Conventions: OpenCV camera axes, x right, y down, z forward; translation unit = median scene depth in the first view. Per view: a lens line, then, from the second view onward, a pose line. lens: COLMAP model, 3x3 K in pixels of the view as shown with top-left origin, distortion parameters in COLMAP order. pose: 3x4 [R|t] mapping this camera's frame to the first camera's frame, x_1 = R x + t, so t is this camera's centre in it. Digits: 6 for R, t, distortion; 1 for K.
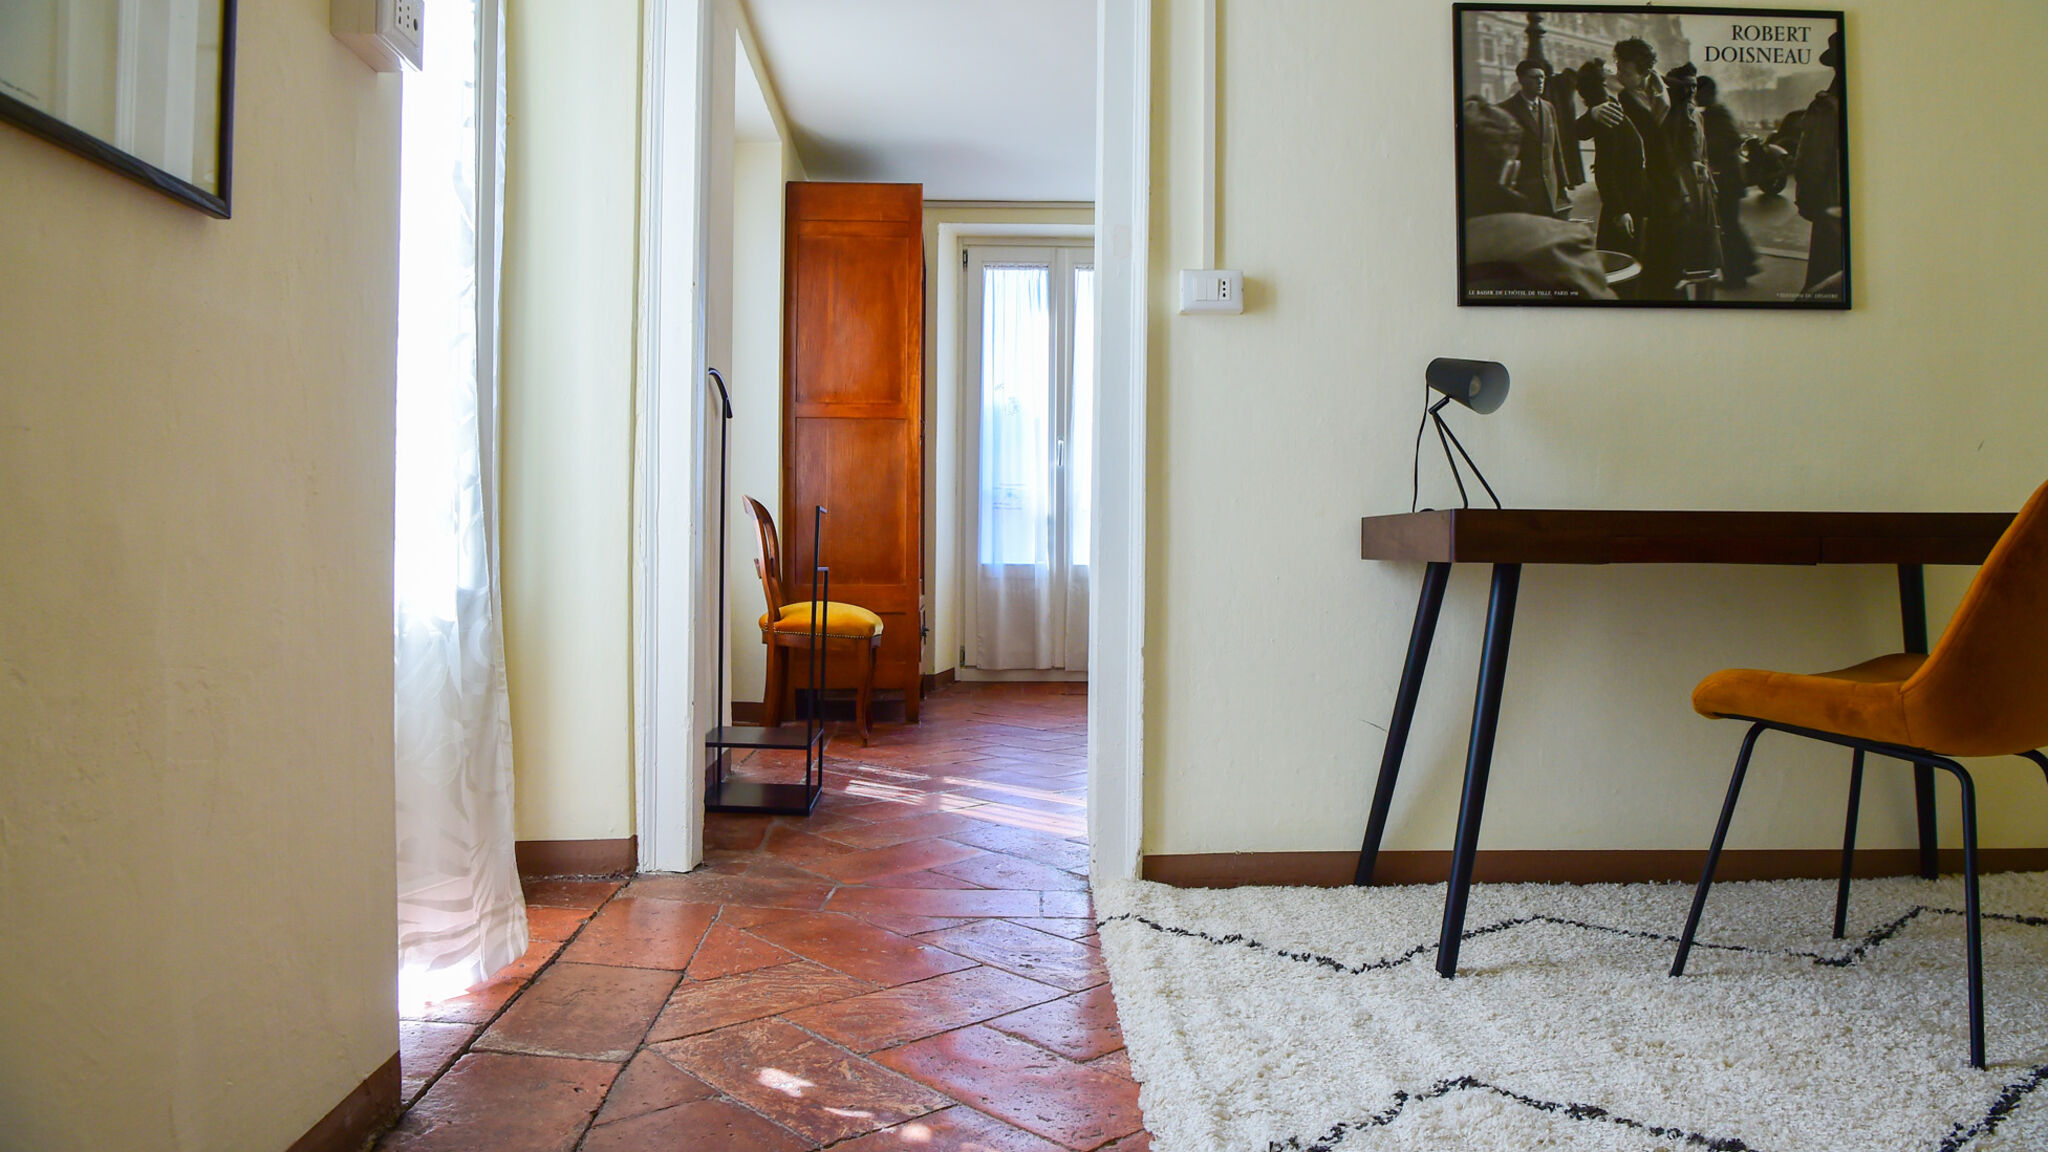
lens RADIAL K [[1414.4, 0, 1036.4], [0, 1414.4, 566.3], [0, 0, 1]] dist [-0.075861, 0.013052]
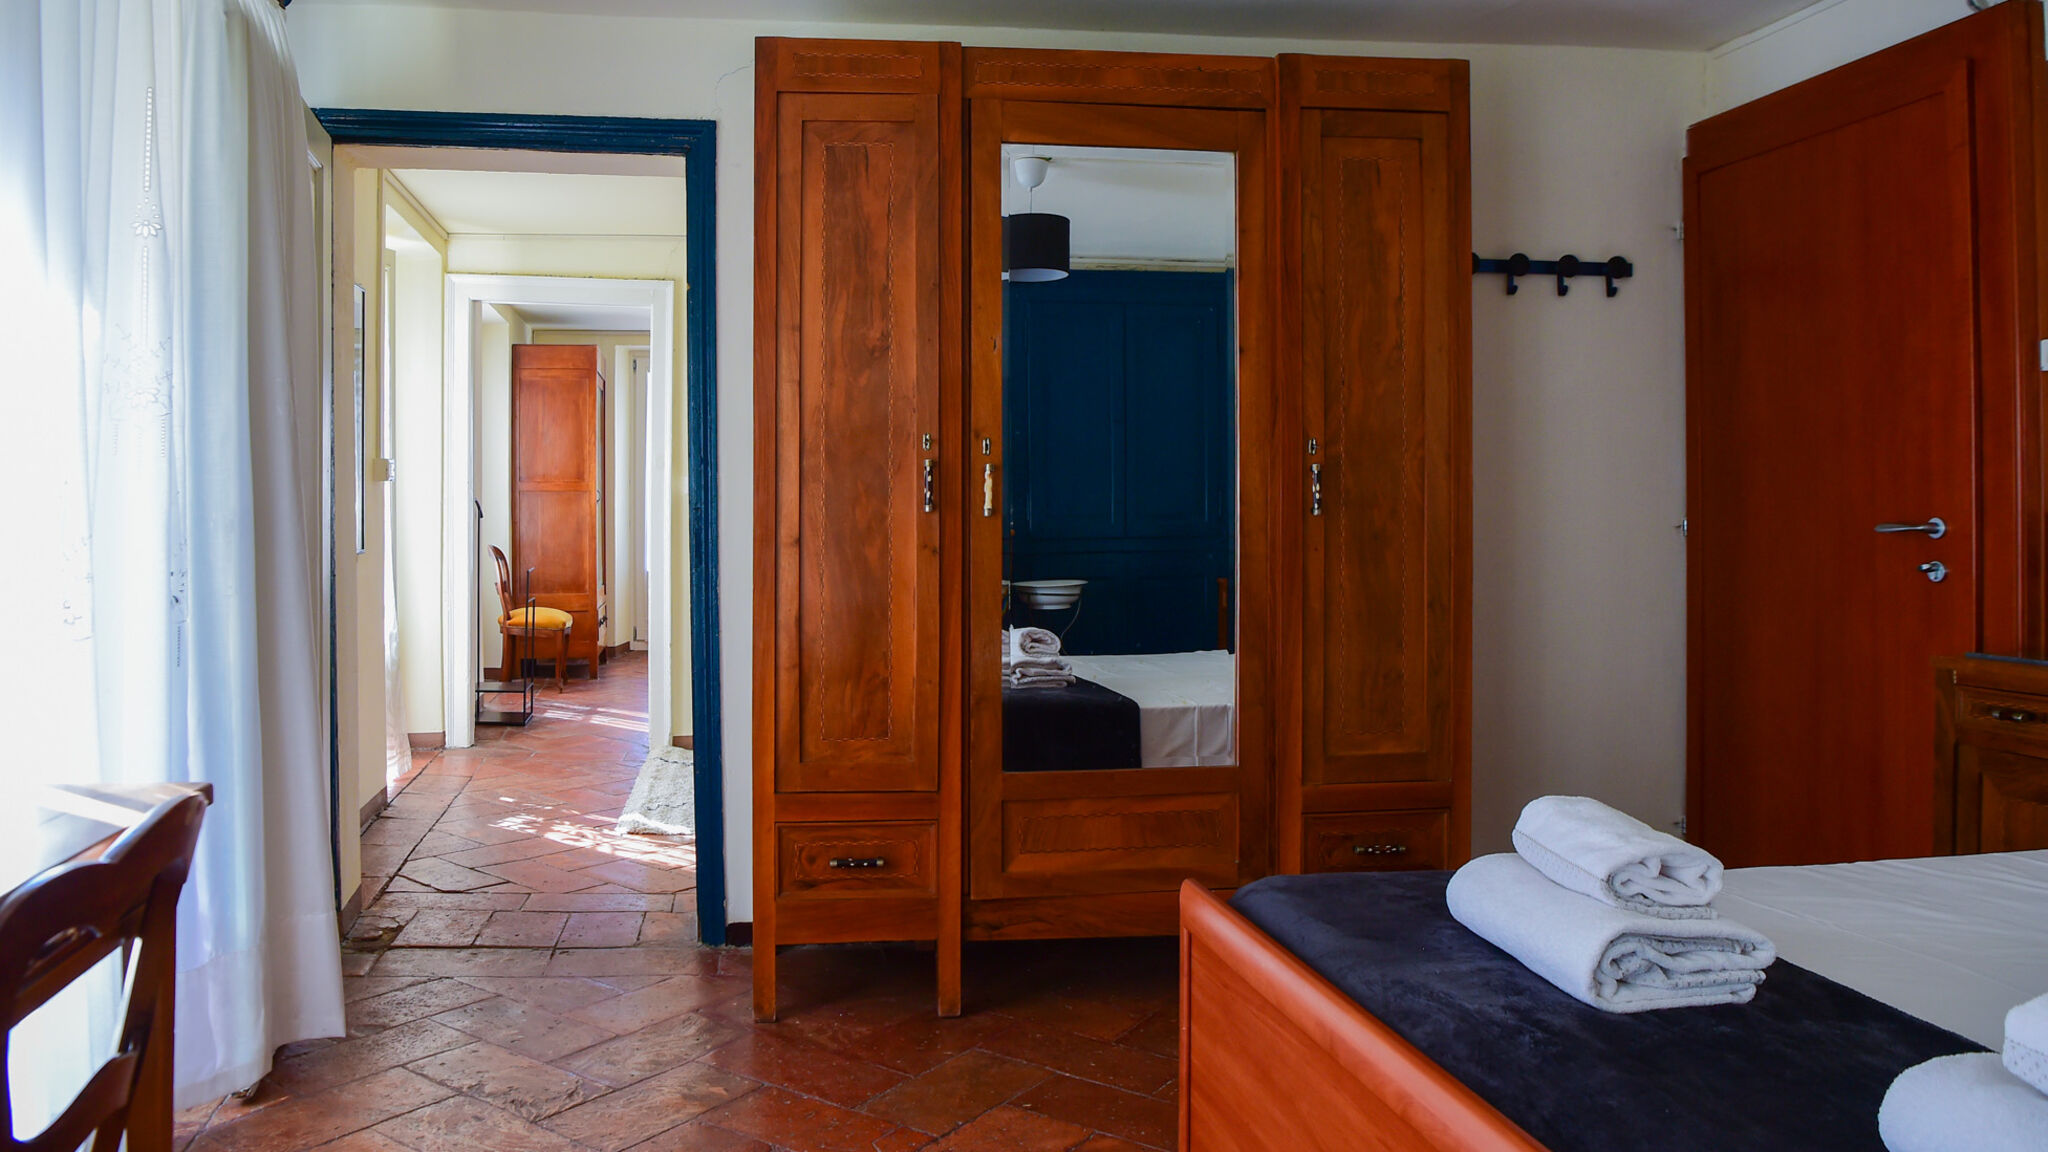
lens RADIAL K [[1414.4, 0, 890.1], [0, 1414.4, 514.4], [0, 0, 1]] dist [-0.075861, 0.013052]
pose [[0.996725, -0.009534, 0.080304, 0.234206], [0.009716, 0.999951, -0.001867, -0.135725], [-0.080282, 0.002641, 0.996769, -1.217587]]
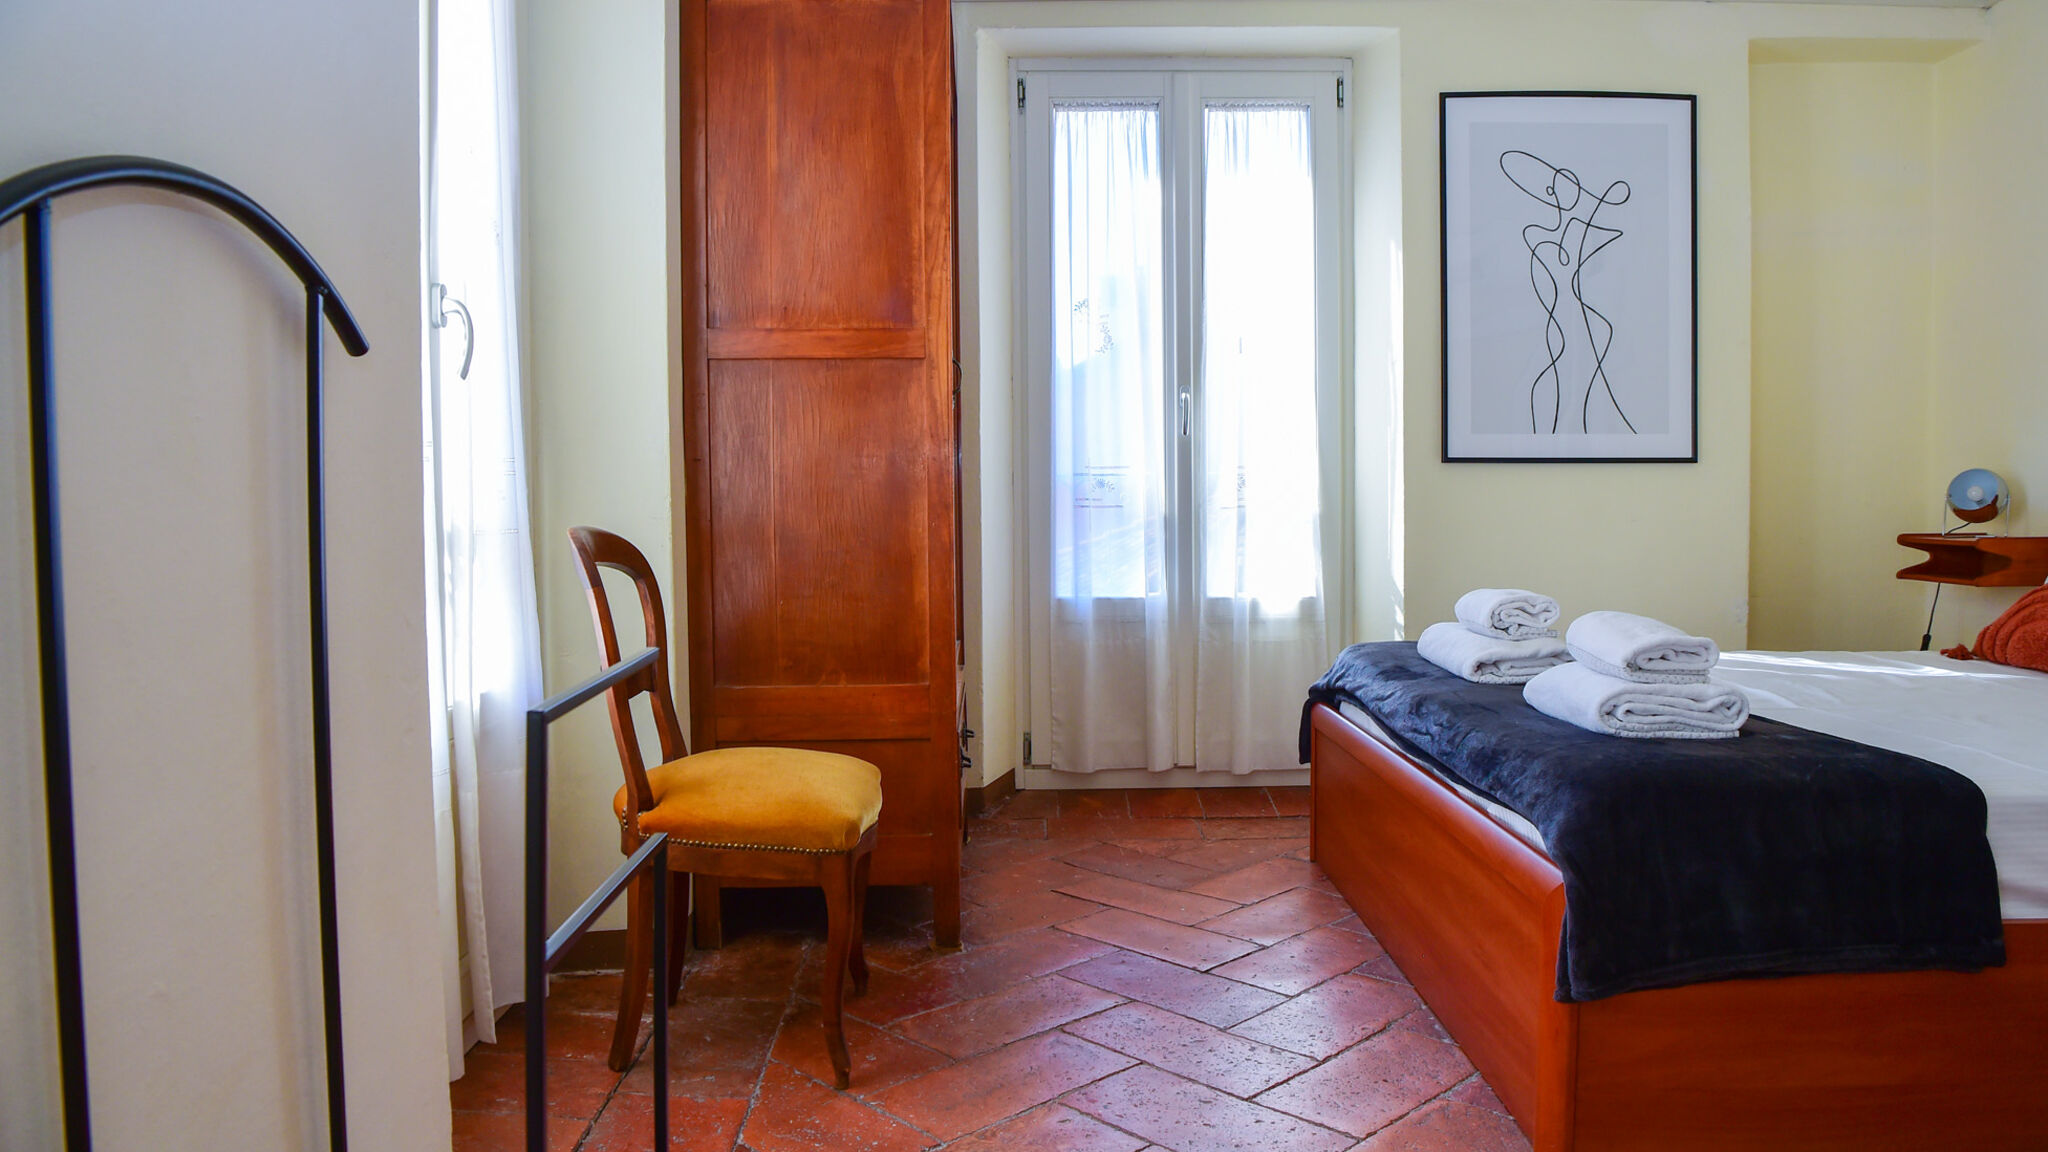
lens RADIAL K [[1414.4, 0, 1075.6], [0, 1414.4, 576.7], [0, 0, 1]] dist [-0.075861, 0.013052]
pose [[0.999890, -0.014184, 0.004334, -0.078167], [0.013968, 0.998832, 0.046254, -0.092320], [-0.004985, -0.046189, 0.998920, 0.928094]]
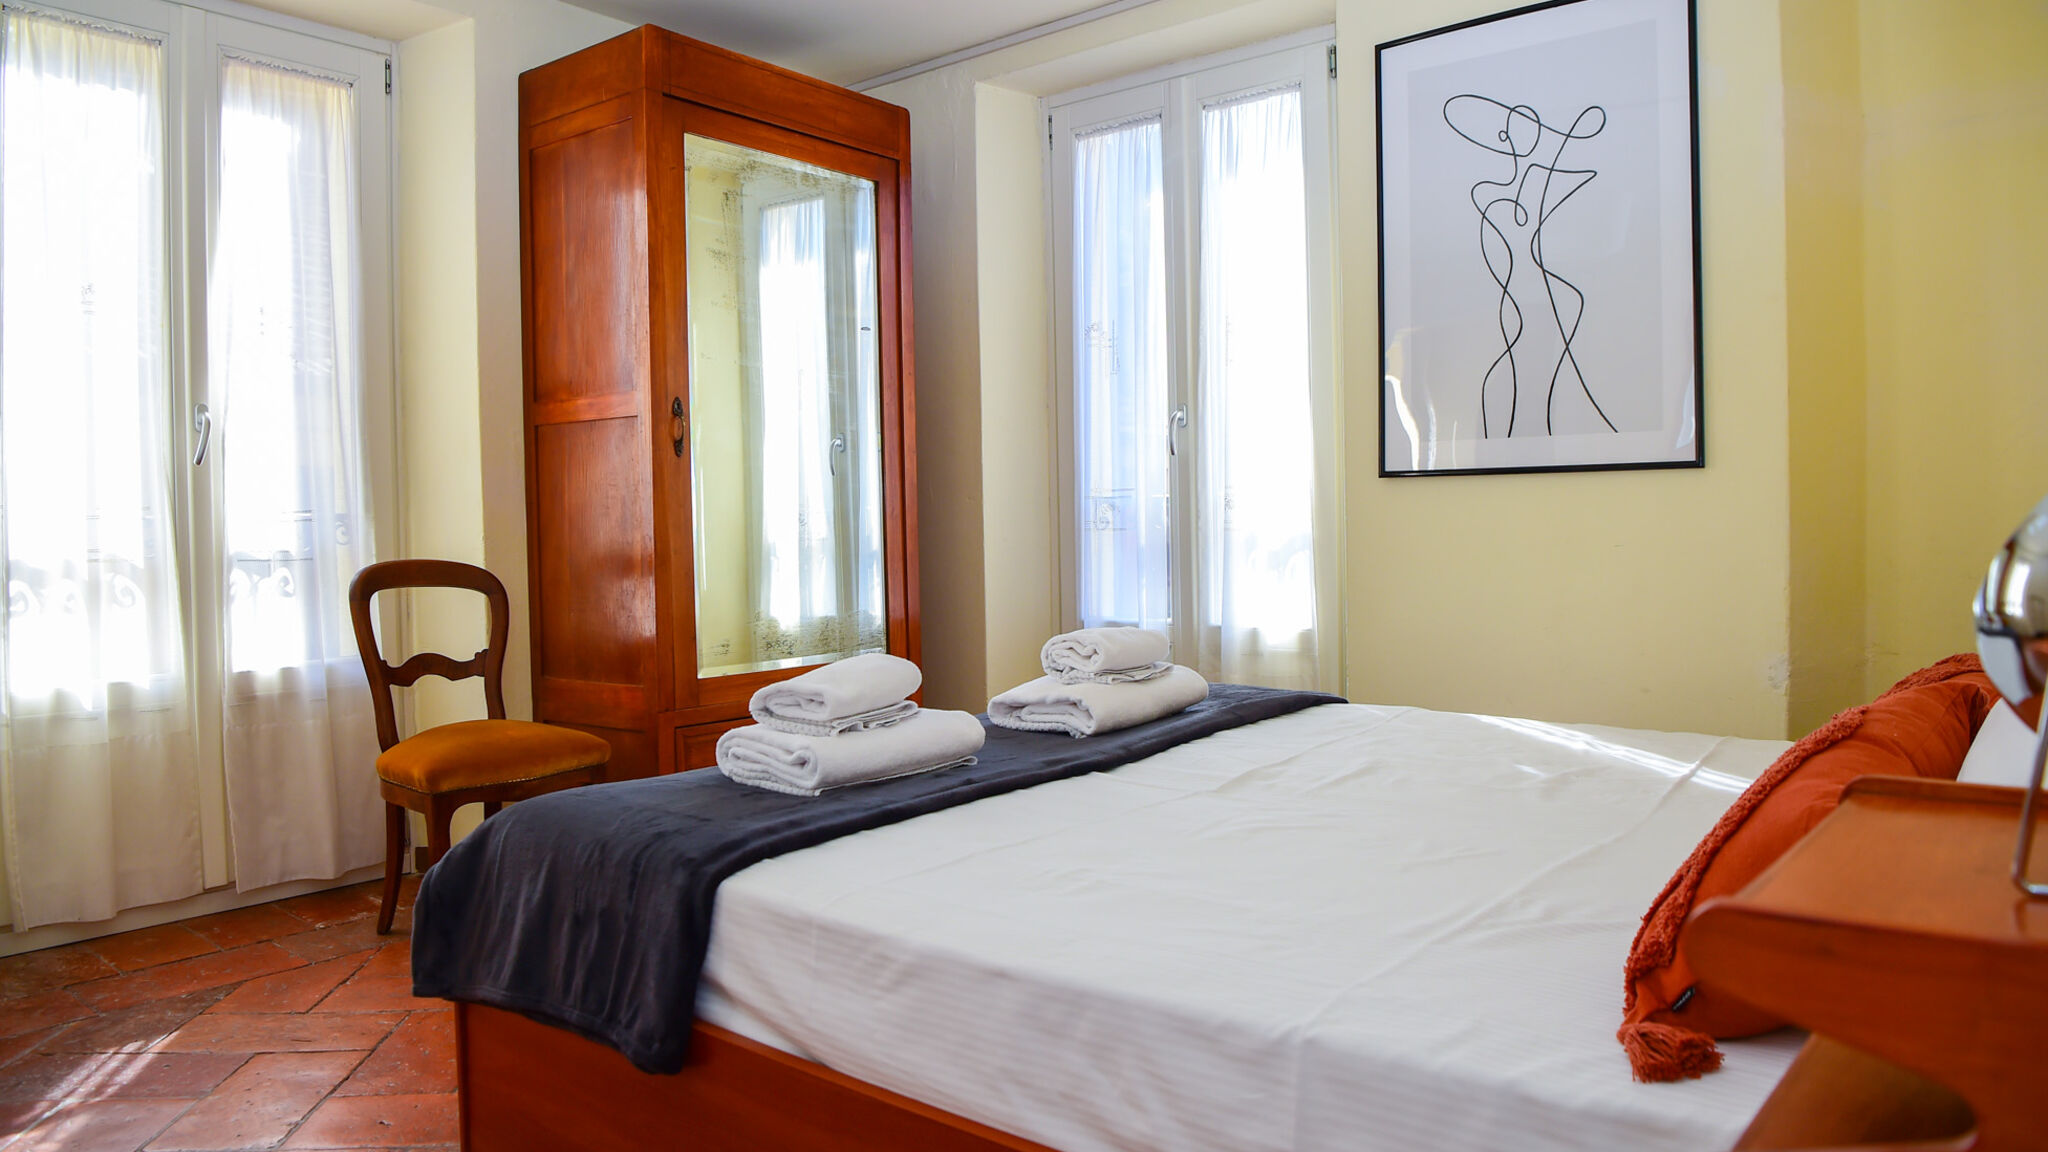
lens RADIAL K [[1414.4, 0, 1020.9], [0, 1414.4, 595.8], [0, 0, 1]] dist [-0.075861, 0.013052]
pose [[0.769779, 0.010584, -0.638222, 0.802799], [0.021619, 0.998857, 0.042640, -0.093156], [0.637944, -0.046621, 0.768670, 1.204381]]
